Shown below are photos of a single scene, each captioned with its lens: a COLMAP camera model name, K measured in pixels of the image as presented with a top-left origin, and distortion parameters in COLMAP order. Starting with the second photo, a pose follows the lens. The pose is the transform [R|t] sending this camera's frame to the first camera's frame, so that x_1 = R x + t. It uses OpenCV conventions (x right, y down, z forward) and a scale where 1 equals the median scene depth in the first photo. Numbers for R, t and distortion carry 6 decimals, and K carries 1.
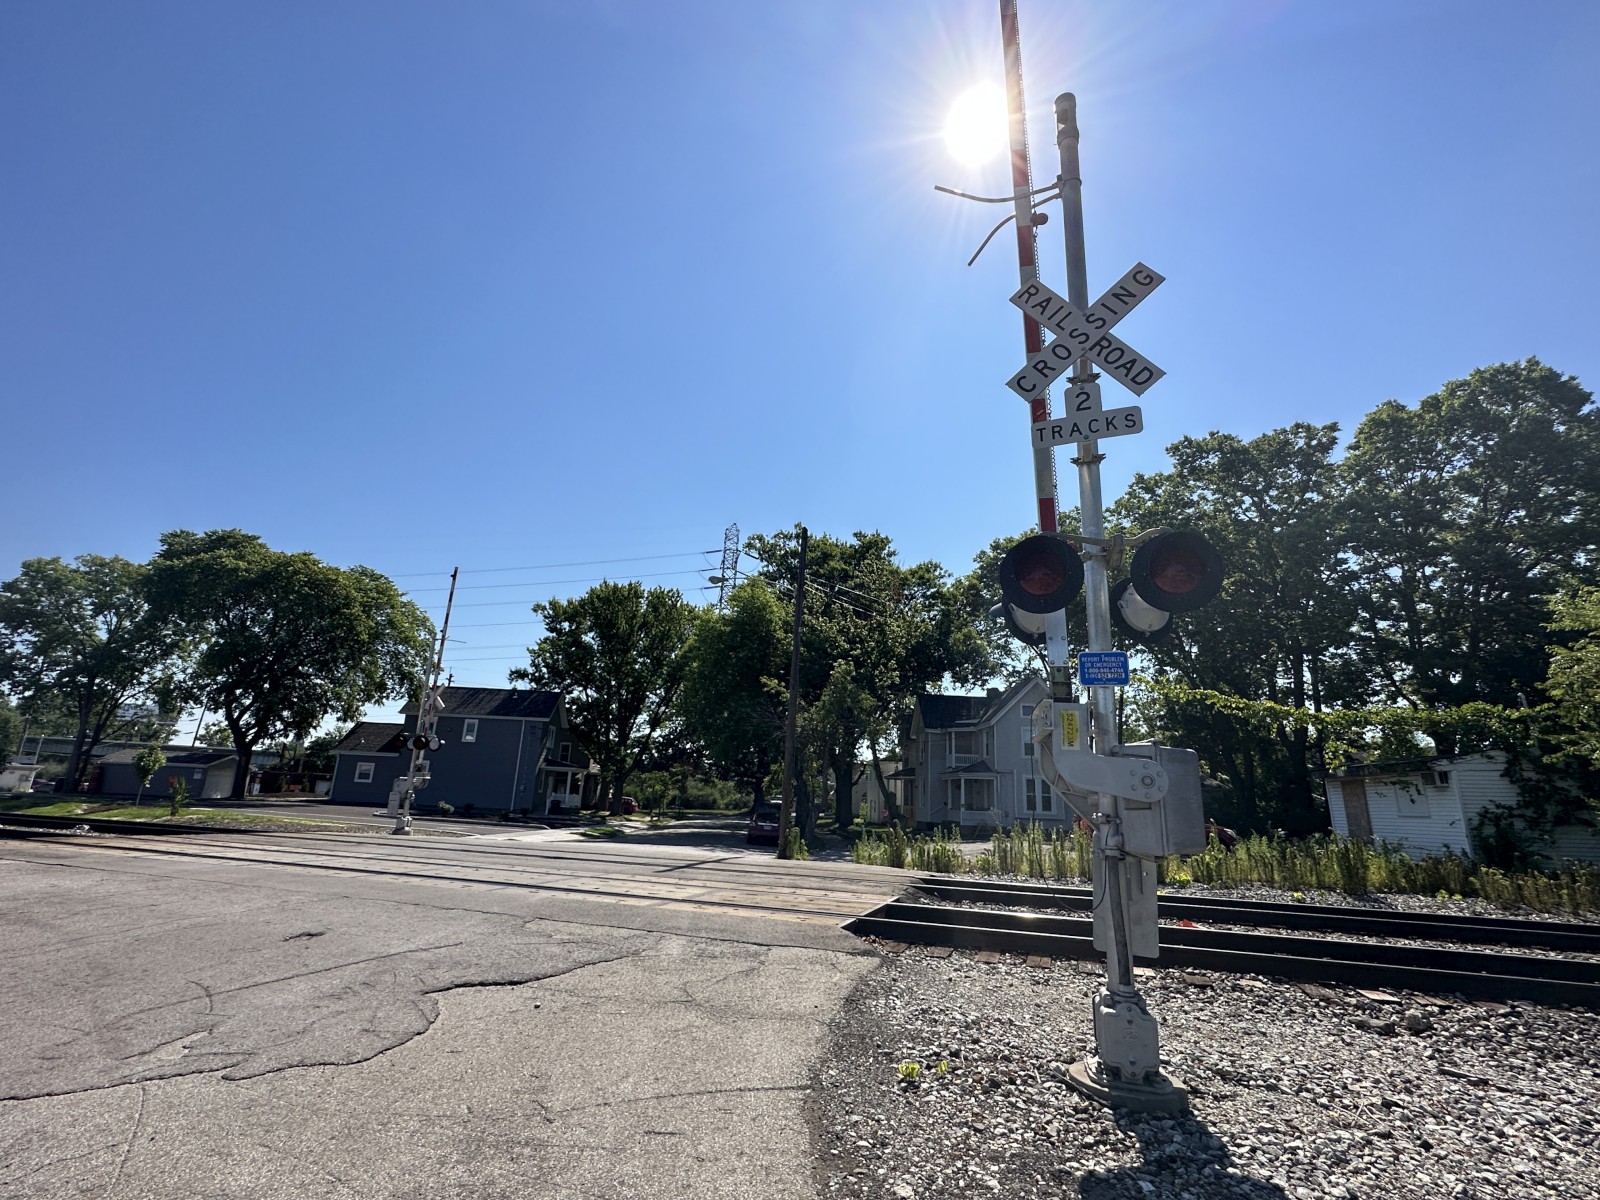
lens RADIAL K [[724.5, 0, 804.3], [0, 724.5, 599.5], [0, 0, 1]] dist [-0.002101, 0.000850]
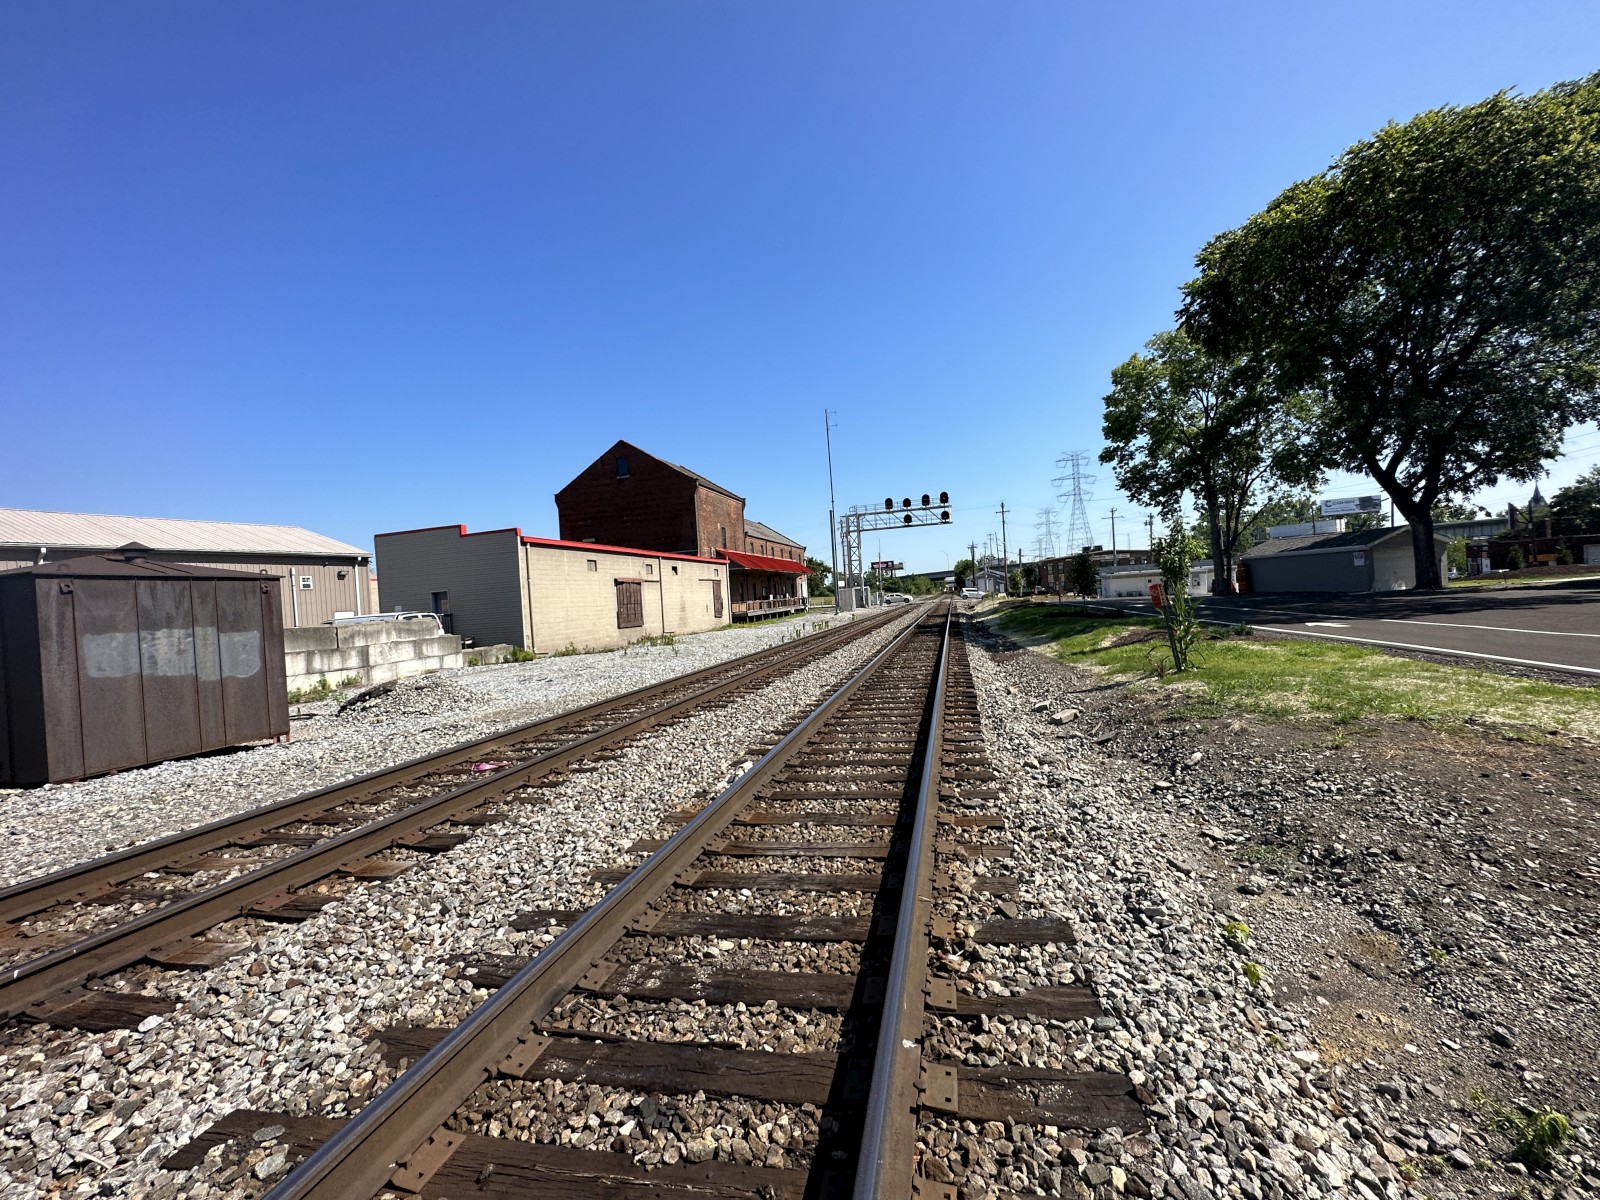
lens RADIAL K [[643.3, 0, 797.5], [0, 643.3, 601.3], [0, 0, 1]] dist [-0.000382, 0.000329]
pose [[0.103879, -0.040480, -0.993766, -0.419398], [0.334542, 0.942375, -0.003417, 0.151339], [0.936638, -0.332101, 0.111435, 0.617350]]
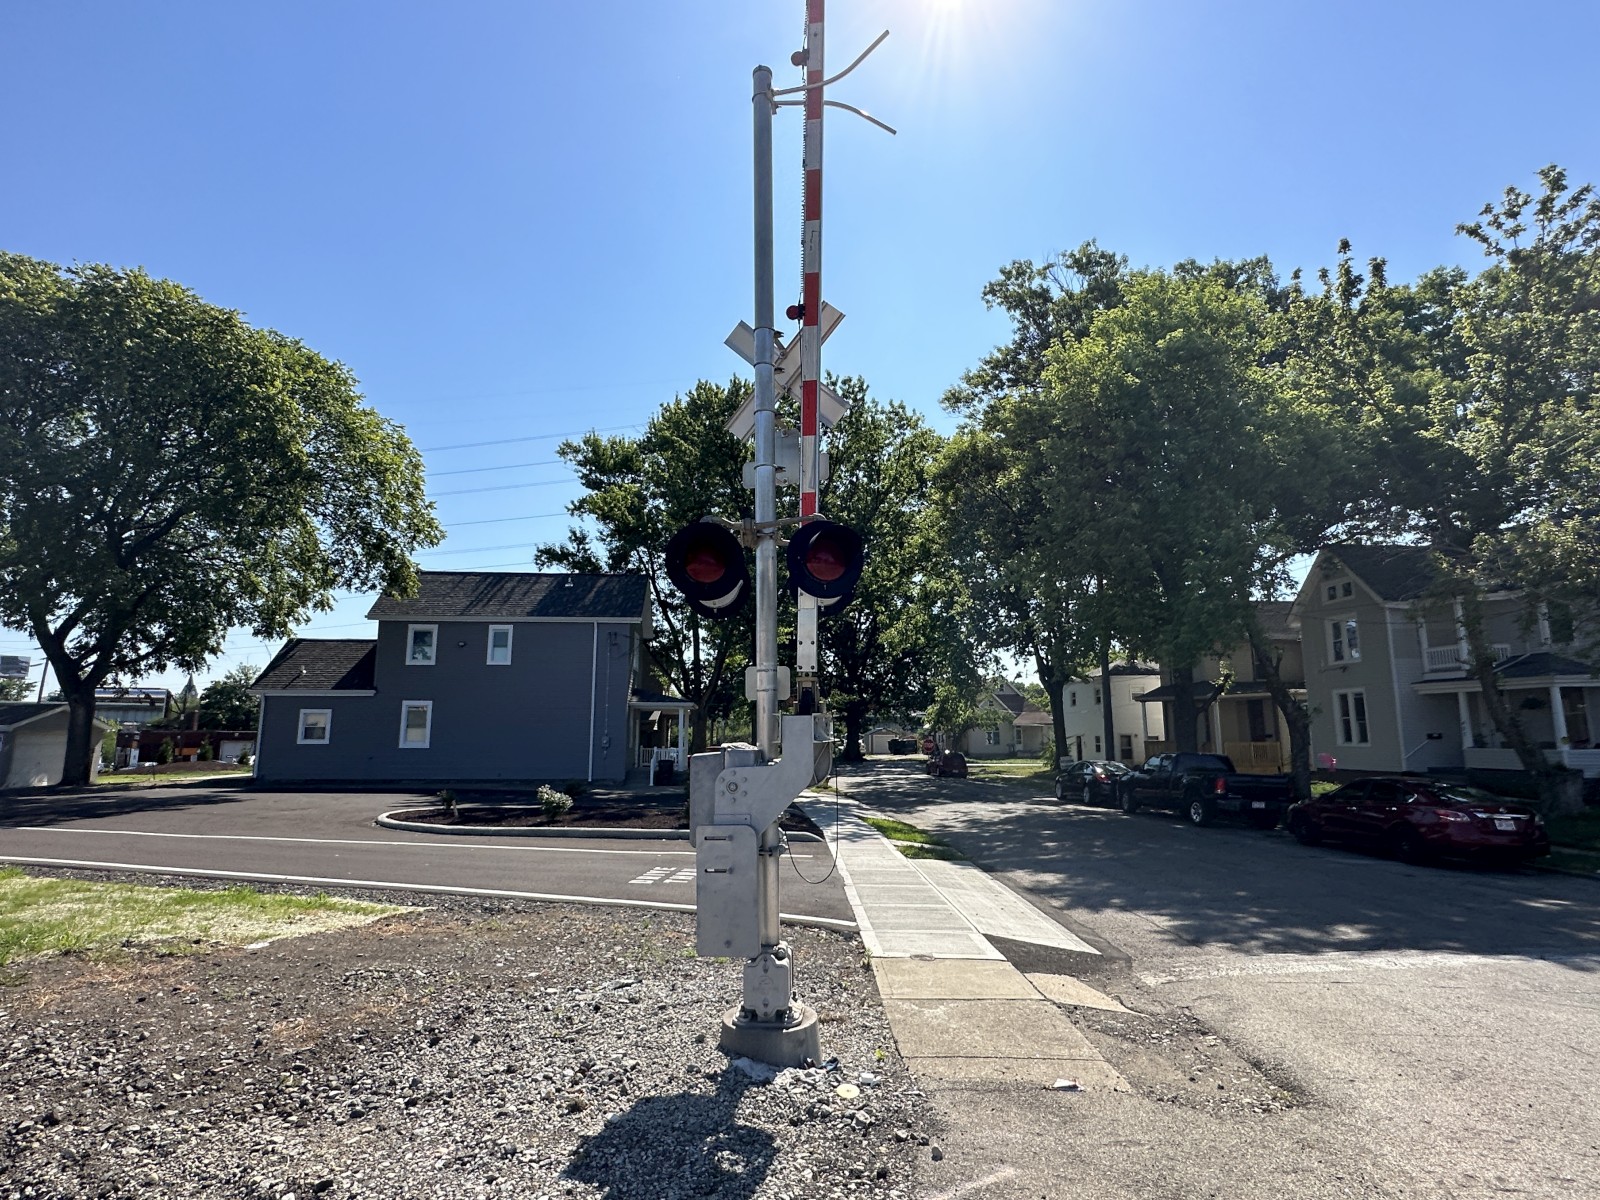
lens RADIAL K [[823.8, 0, 800.0], [0, 823.8, 600.0], [0, 0, 1]] dist [0.000766, -0.000115]
pose [[0.998663, -0.036961, 0.036152, -0.409342], [0.032860, 0.993597, 0.108096, 0.139104], [-0.039916, -0.106764, 0.993483, 0.592270]]
